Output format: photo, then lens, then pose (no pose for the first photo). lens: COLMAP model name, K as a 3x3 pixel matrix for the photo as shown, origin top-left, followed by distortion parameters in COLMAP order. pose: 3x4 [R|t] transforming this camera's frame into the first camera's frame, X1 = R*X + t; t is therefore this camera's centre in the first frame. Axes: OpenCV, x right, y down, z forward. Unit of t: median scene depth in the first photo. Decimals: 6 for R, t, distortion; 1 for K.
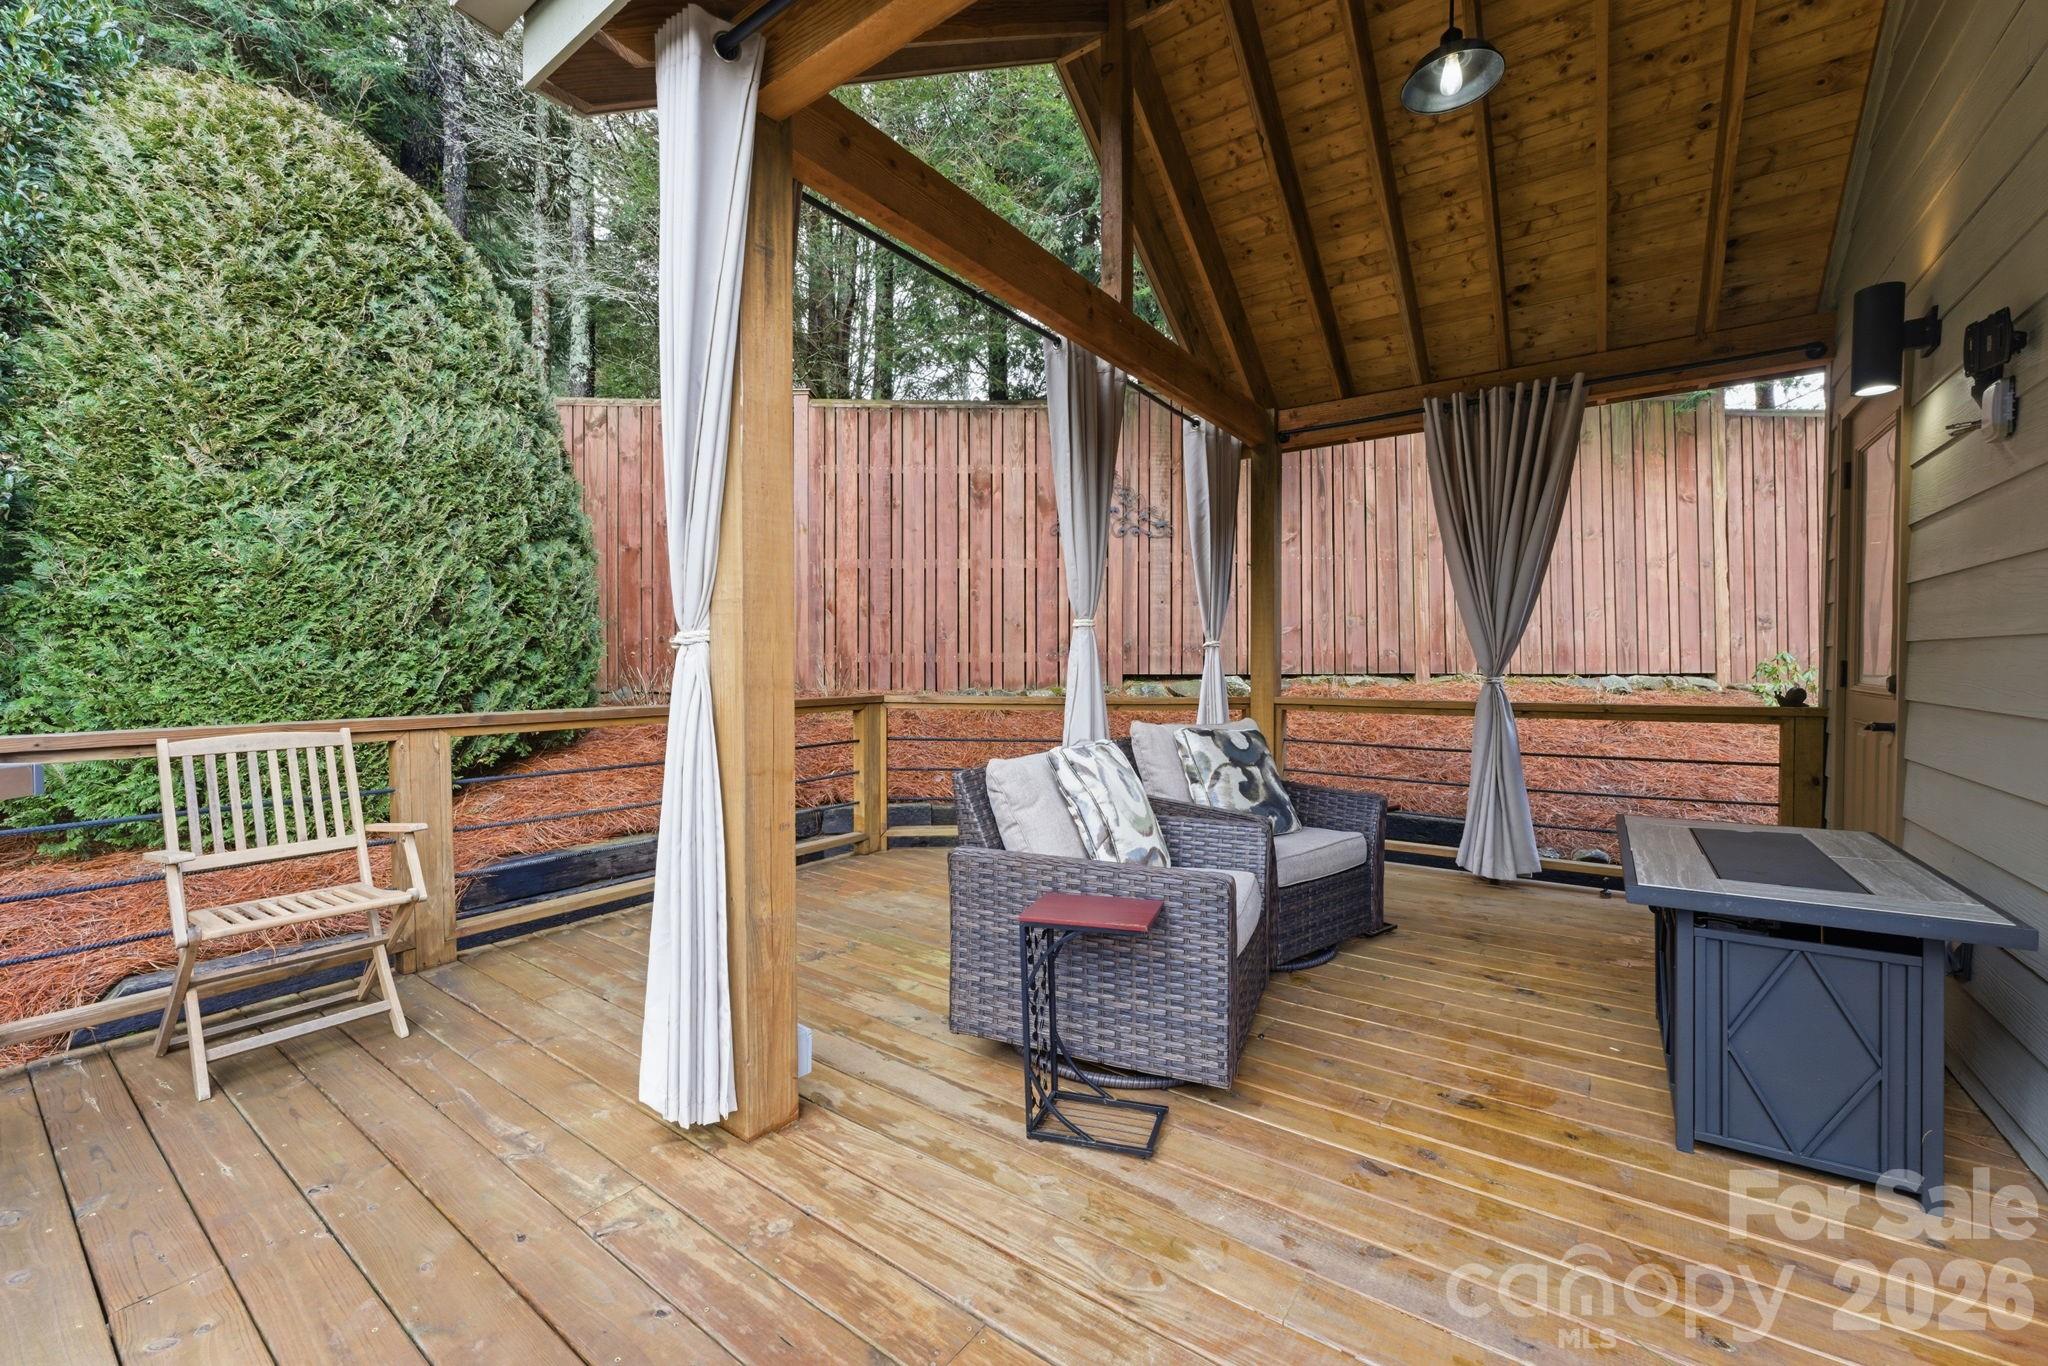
lens RADIAL K [[832.6, 0, 1019.6], [0, 832.6, 682.6], [0, 0, 1]] dist [-0.008098, 0.003059]
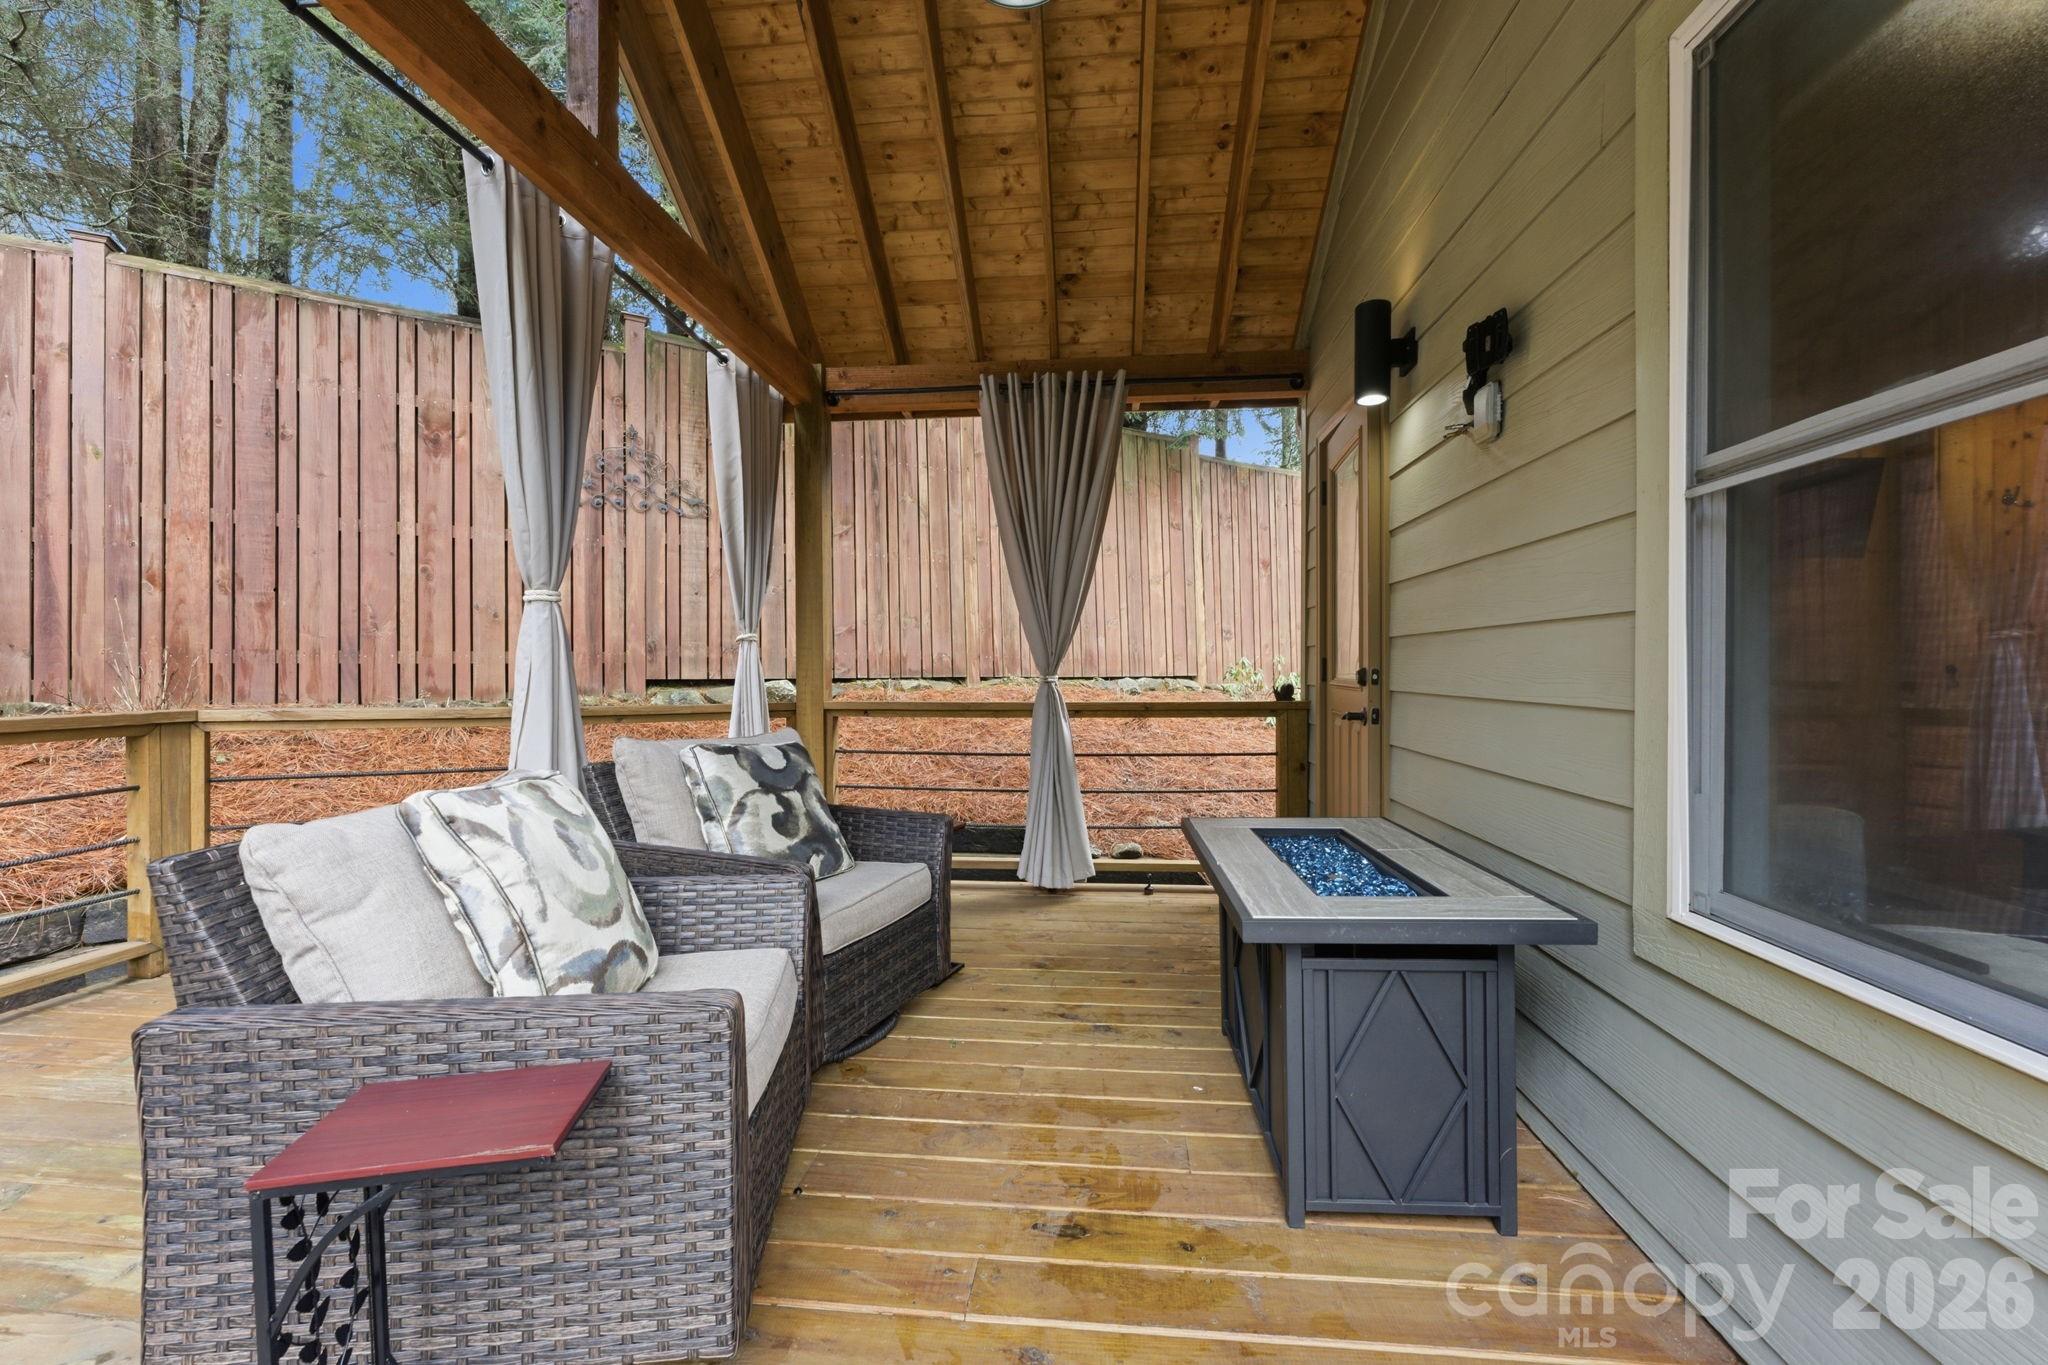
lens RADIAL K [[832.6, 0, 1027.7], [0, 832.6, 676.0], [0, 0, 1]] dist [-0.008098, 0.003059]
pose [[0.864477, -0.003256, 0.502662, 0.077895], [0.012628, 0.999804, -0.015241, 0.008874], [-0.502514, 0.019523, 0.864348, 0.212110]]
